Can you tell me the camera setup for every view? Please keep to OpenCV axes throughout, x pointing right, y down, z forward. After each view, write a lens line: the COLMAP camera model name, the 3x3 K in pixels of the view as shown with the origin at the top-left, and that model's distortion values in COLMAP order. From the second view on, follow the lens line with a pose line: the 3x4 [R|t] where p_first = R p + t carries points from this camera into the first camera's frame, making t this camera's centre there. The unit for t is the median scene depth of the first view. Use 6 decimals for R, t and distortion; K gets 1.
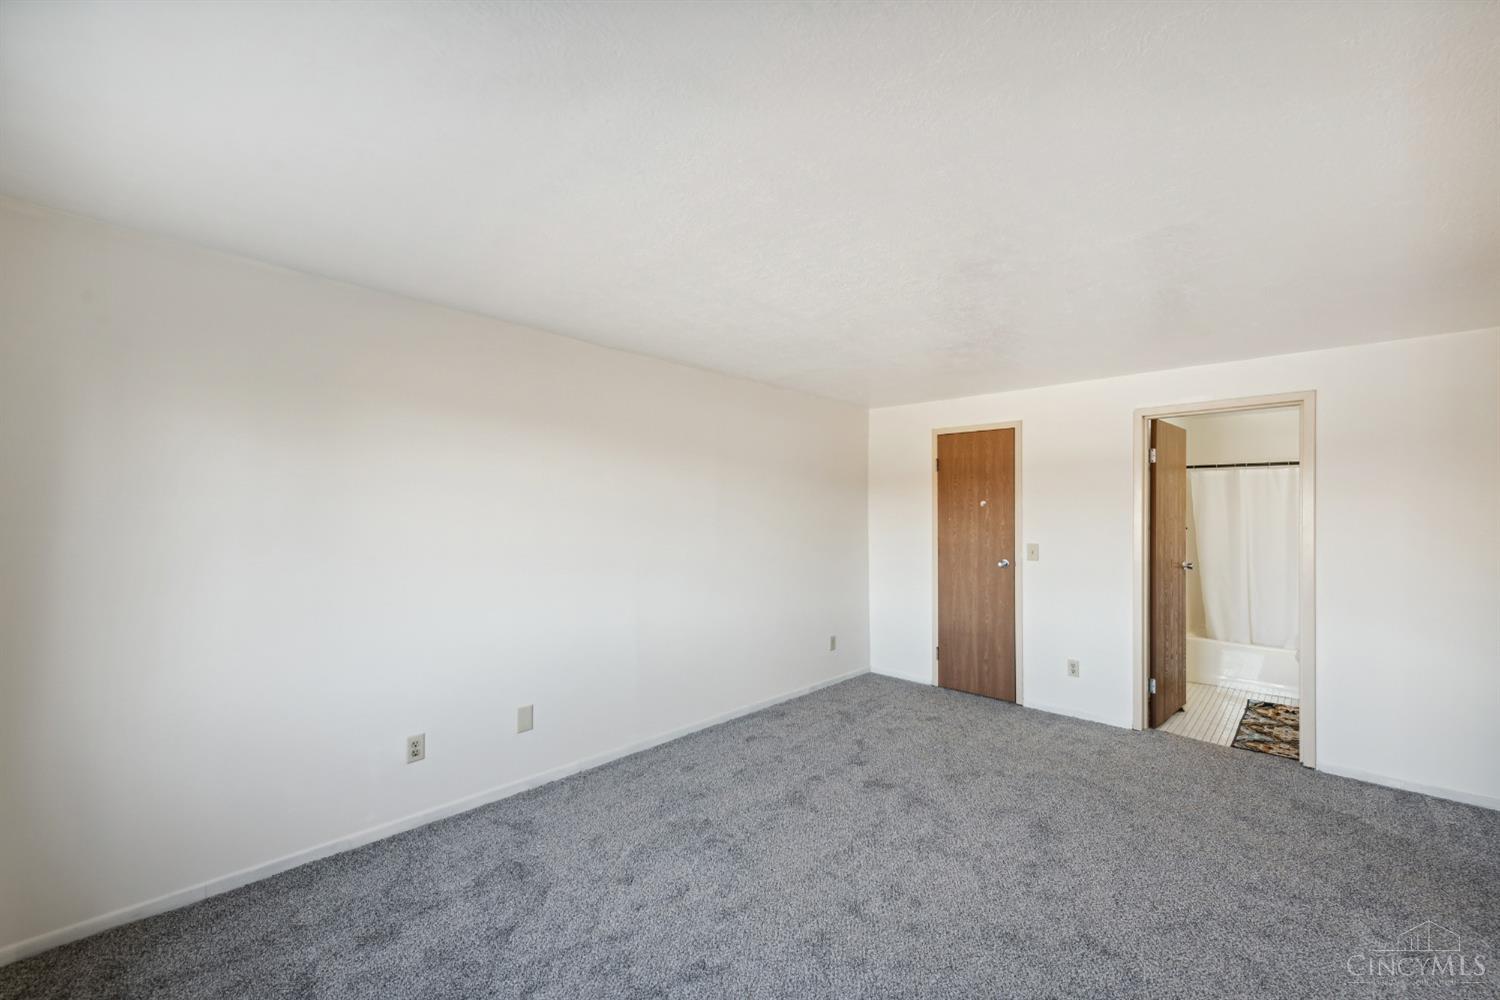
lens RADIAL K [[592.2, 0, 775.9], [0, 592.2, 499.3], [0, 0, 1]] dist [0.001122, -0.000525]
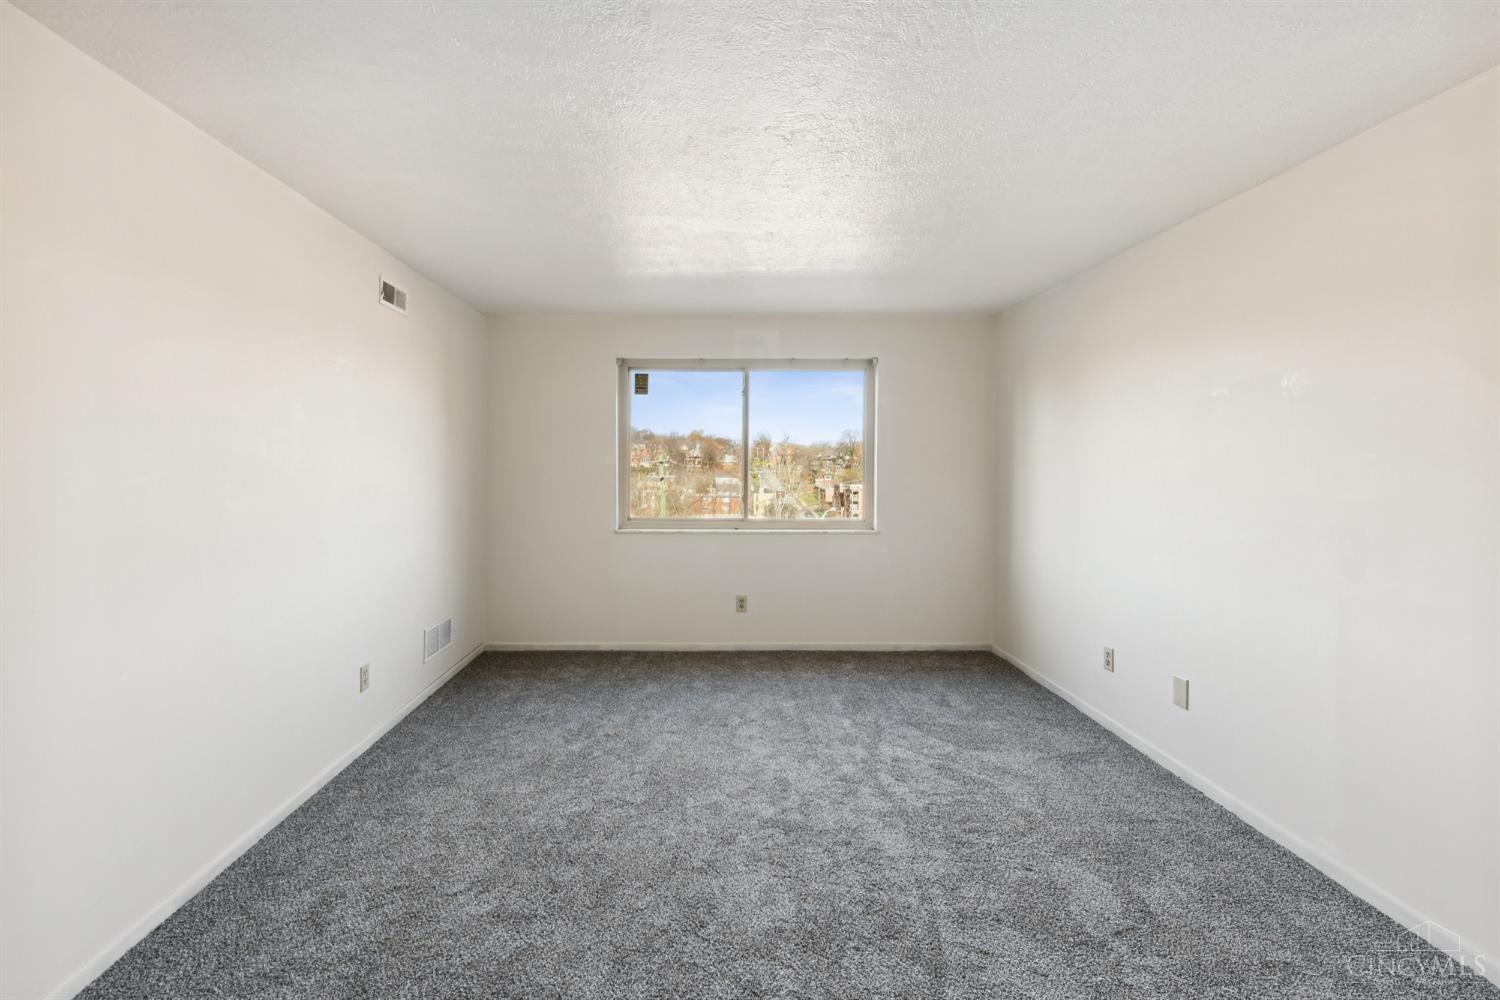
lens RADIAL K [[666.9, 0, 697.6], [0, 666.9, 419.8], [0, 0, 1]] dist [0.010836, -0.000838]
pose [[-0.742502, -0.053009, -0.667744, 0.499298], [0.005673, 0.996330, -0.085401, 0.040681], [0.669820, -0.067199, -0.739476, 0.847030]]
